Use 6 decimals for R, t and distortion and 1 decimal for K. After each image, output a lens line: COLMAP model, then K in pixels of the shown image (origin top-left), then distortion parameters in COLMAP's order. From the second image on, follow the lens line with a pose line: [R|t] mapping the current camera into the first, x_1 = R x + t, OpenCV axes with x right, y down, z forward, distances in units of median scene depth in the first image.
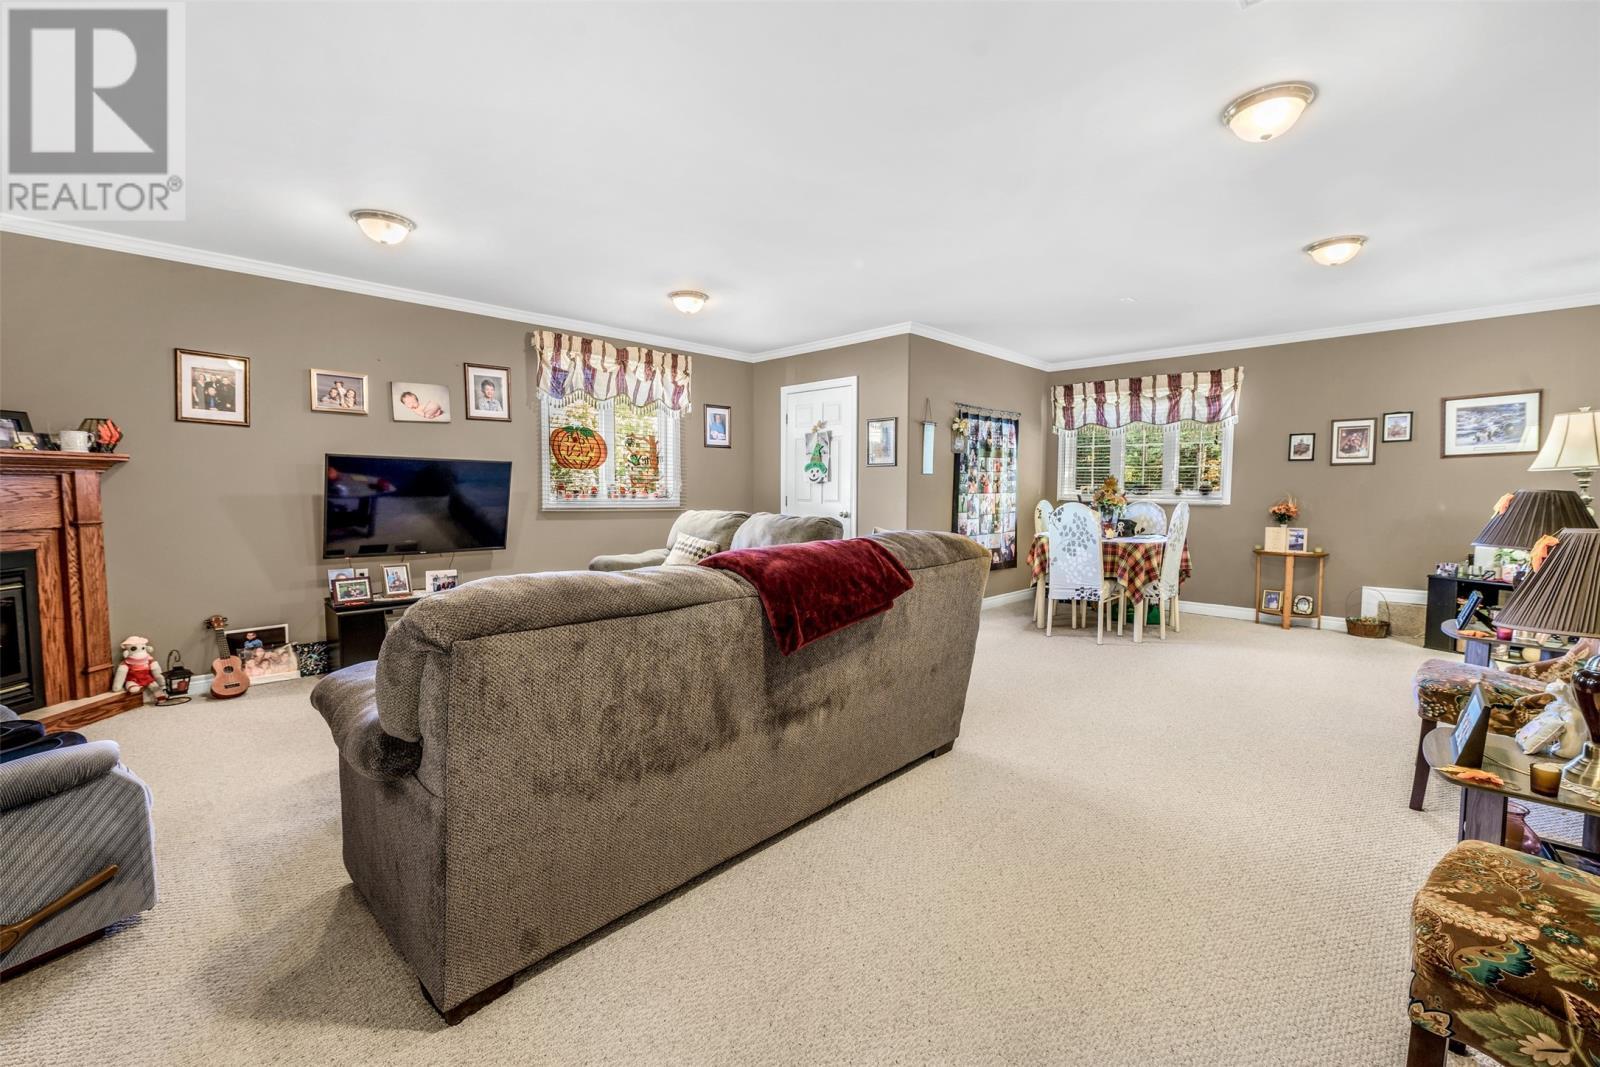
lens RADIAL K [[669.5, 0, 779.2], [0, 669.5, 531.9], [0, 0, 1]] dist [-0.000902, -0.000654]
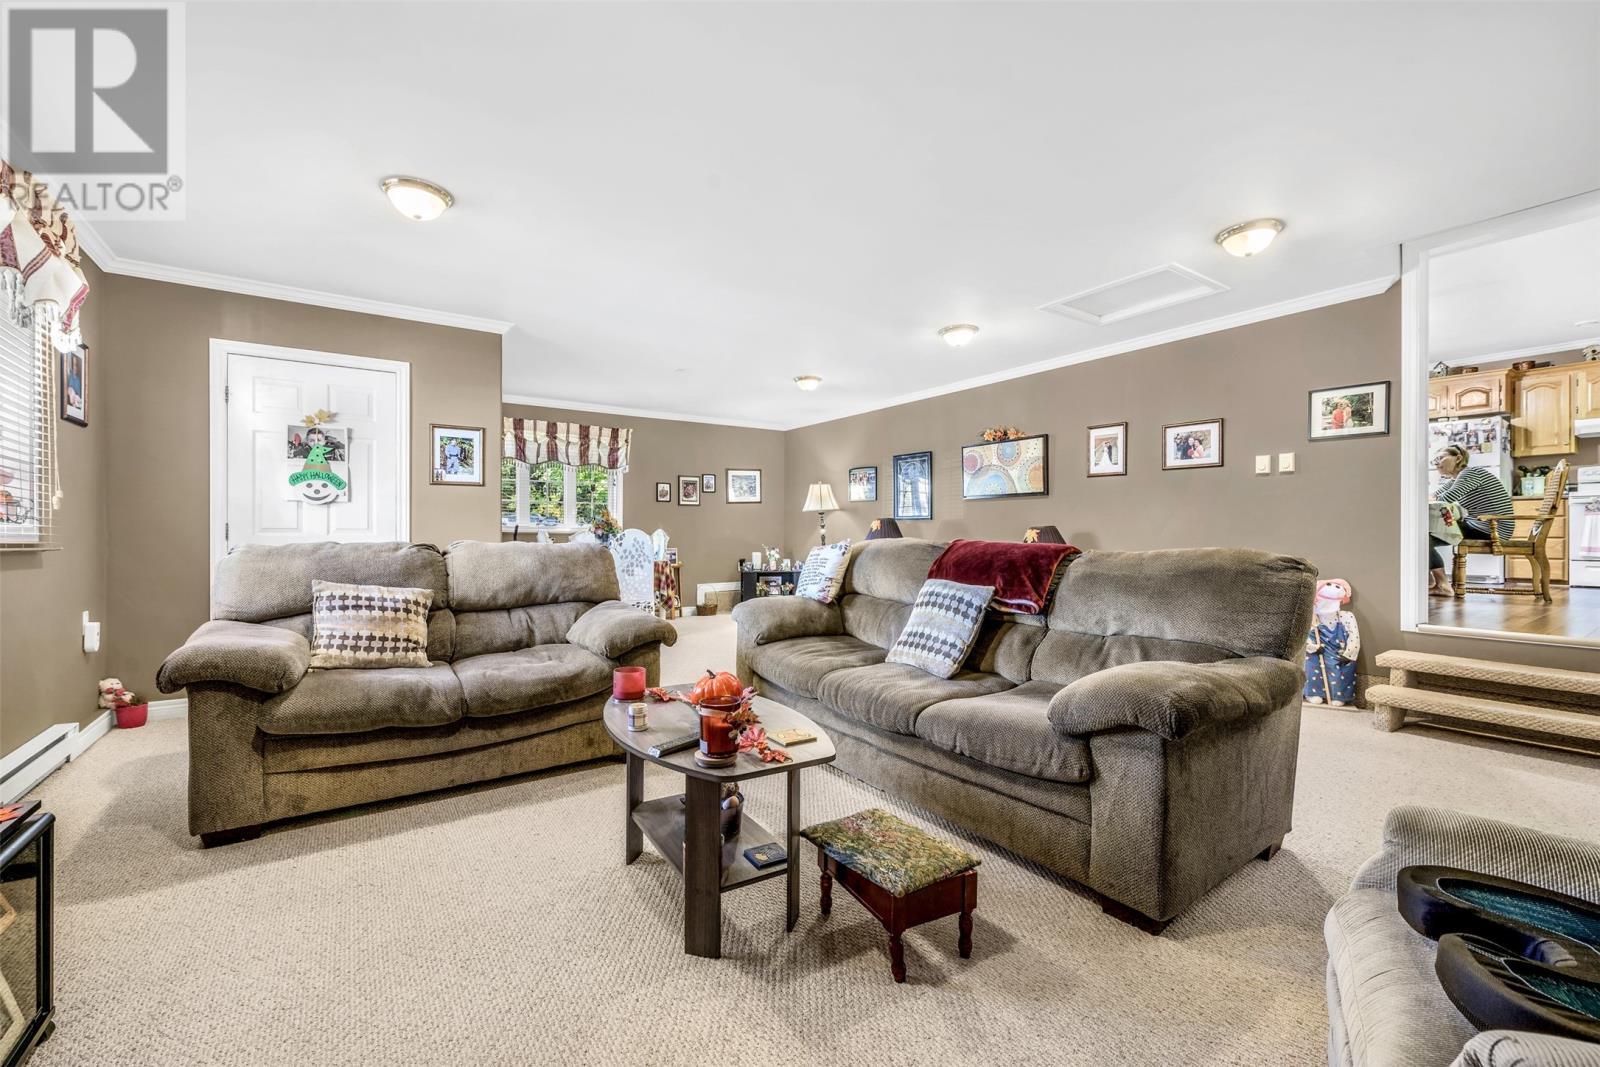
lens RADIAL K [[671.3, 0, 800.0], [0, 671.3, 533.5], [0, 0, 1]] dist [0.000609, -0.000065]
pose [[0.160612, -0.002318, 0.987015, -0.649930], [0.066859, 0.997726, -0.008536, -0.007305], [-0.984751, 0.067362, 0.160402, 0.533986]]
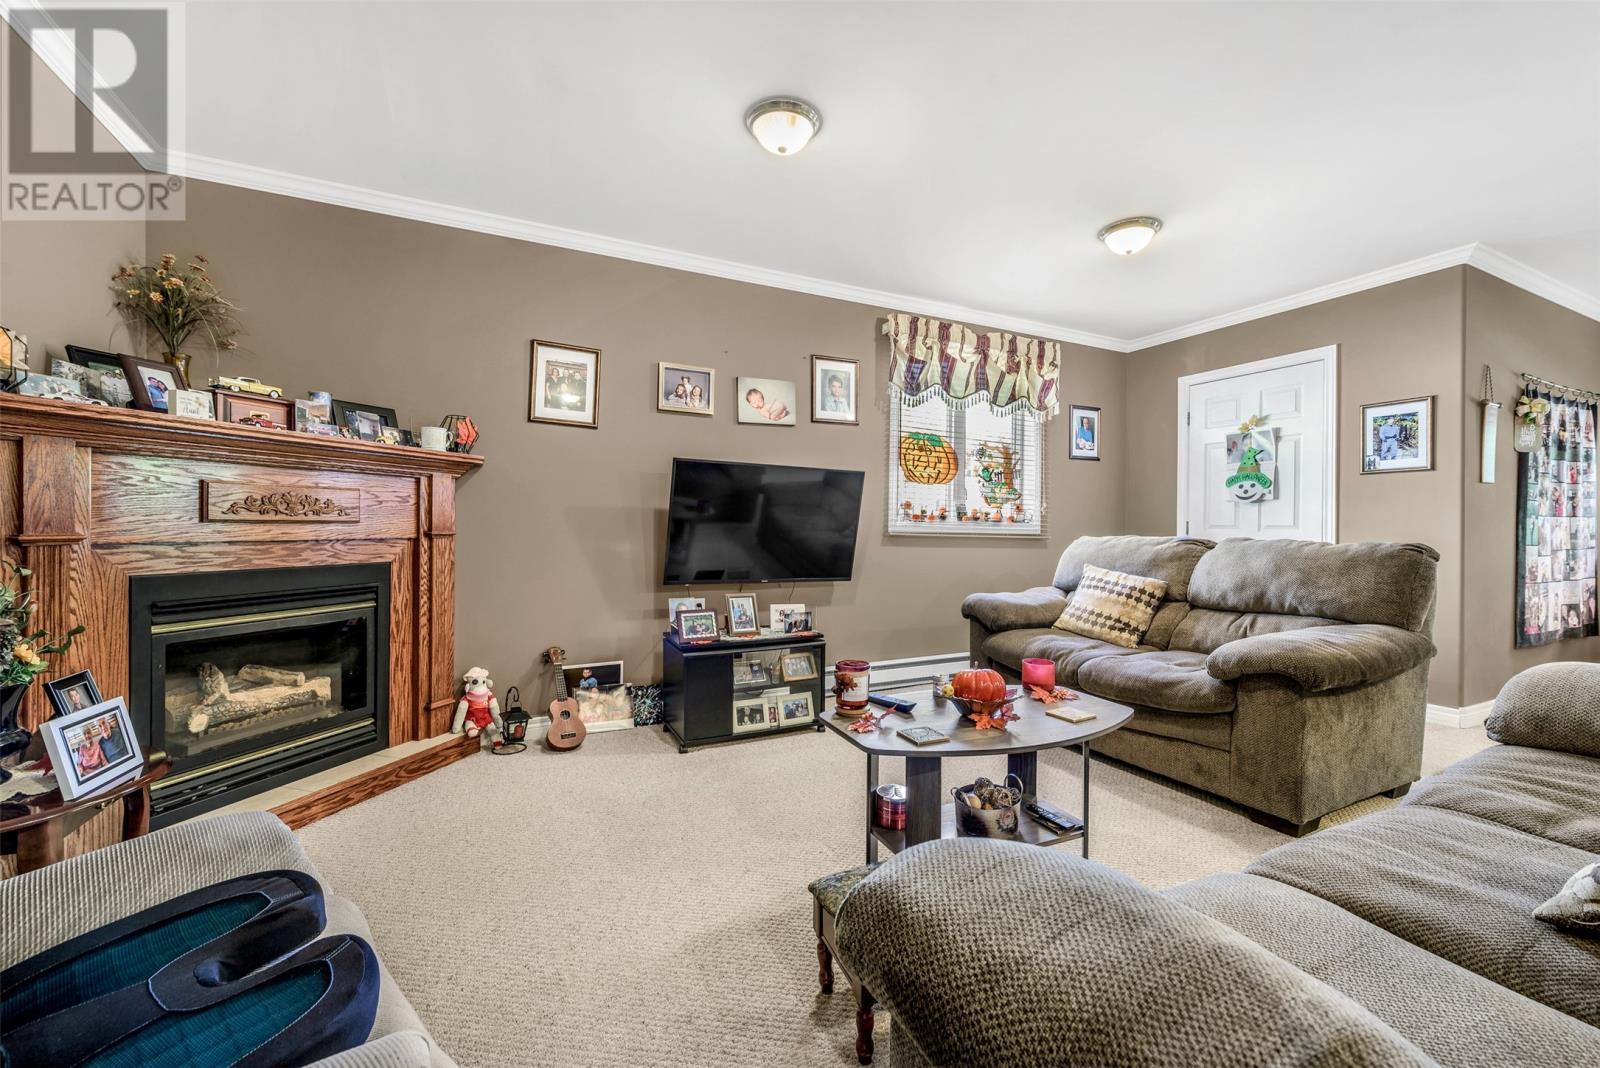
lens RADIAL K [[642.2, 0, 795.2], [0, 642.2, 528.0], [0, 0, 1]] dist [0.000800, -0.000472]
pose [[0.951199, 0.006259, -0.308515, -0.242375], [-0.026875, 0.997676, -0.062620, 0.013477], [0.307406, 0.067856, 0.949156, 0.248966]]
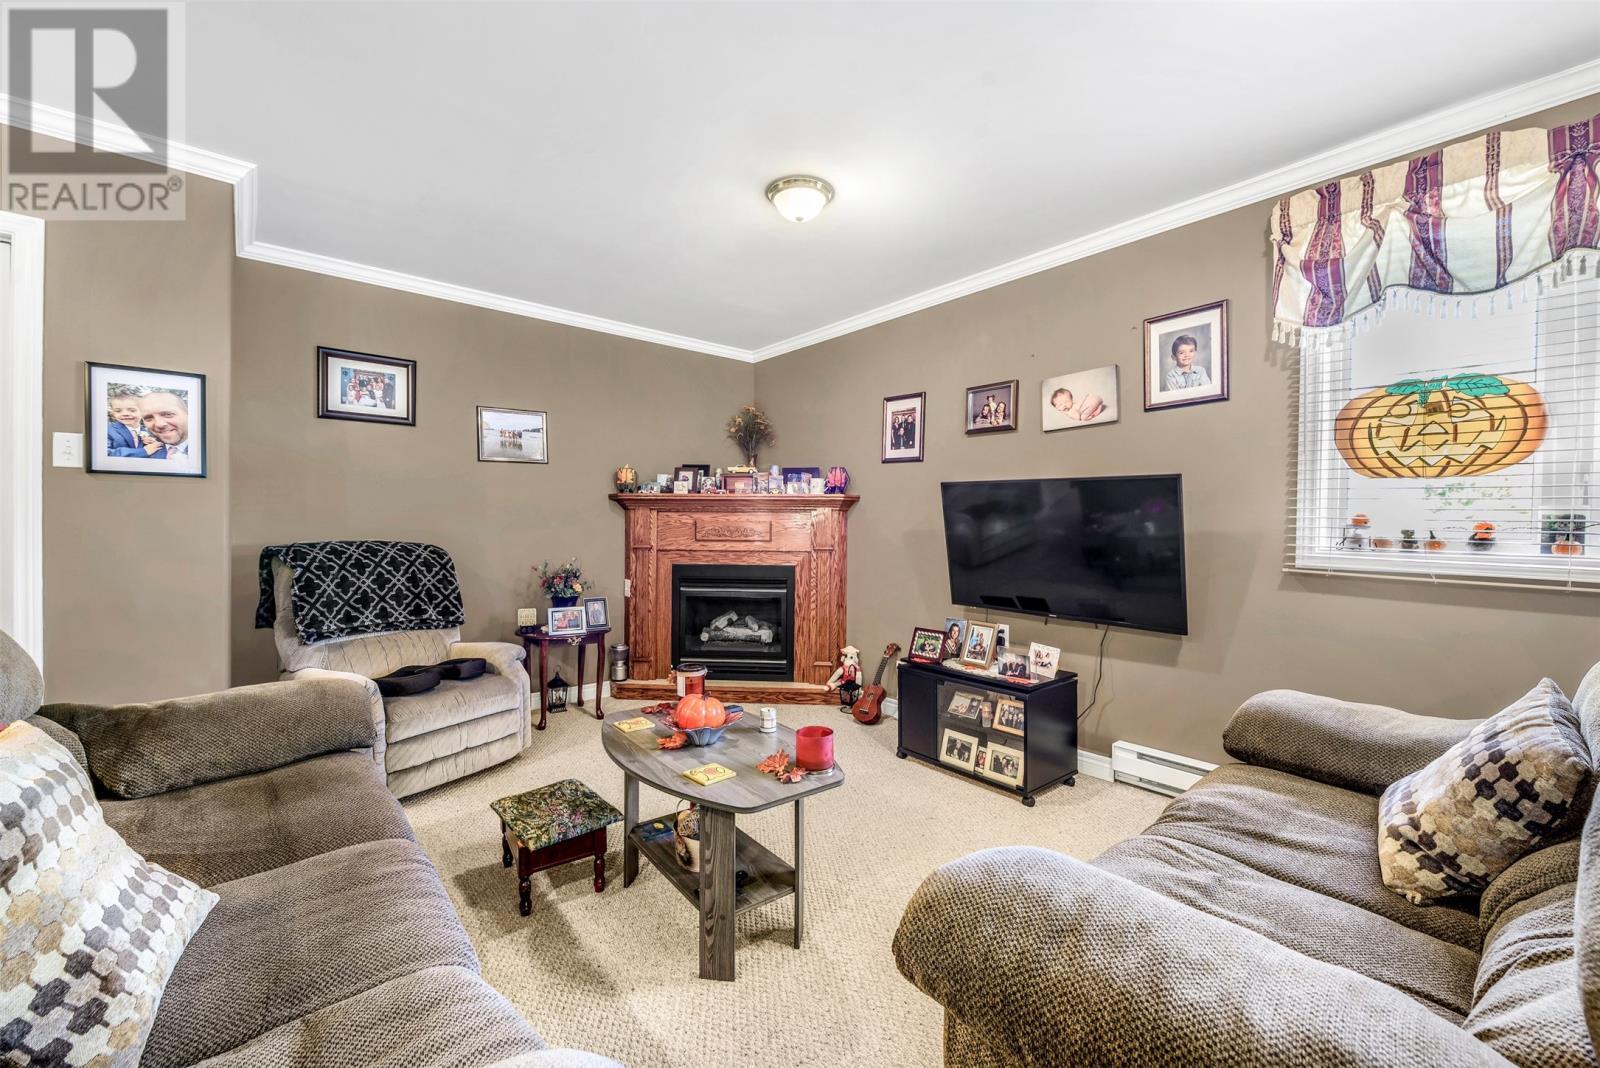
lens RADIAL K [[642.2, 0, 795.2], [0, 642.2, 528.0], [0, 0, 1]] dist [0.000800, -0.000472]
pose [[-0.074410, 0.001898, -0.997226, 0.143211], [-0.075983, 0.997080, 0.007568, -0.042182], [0.994329, 0.076335, -0.074049, 0.739379]]
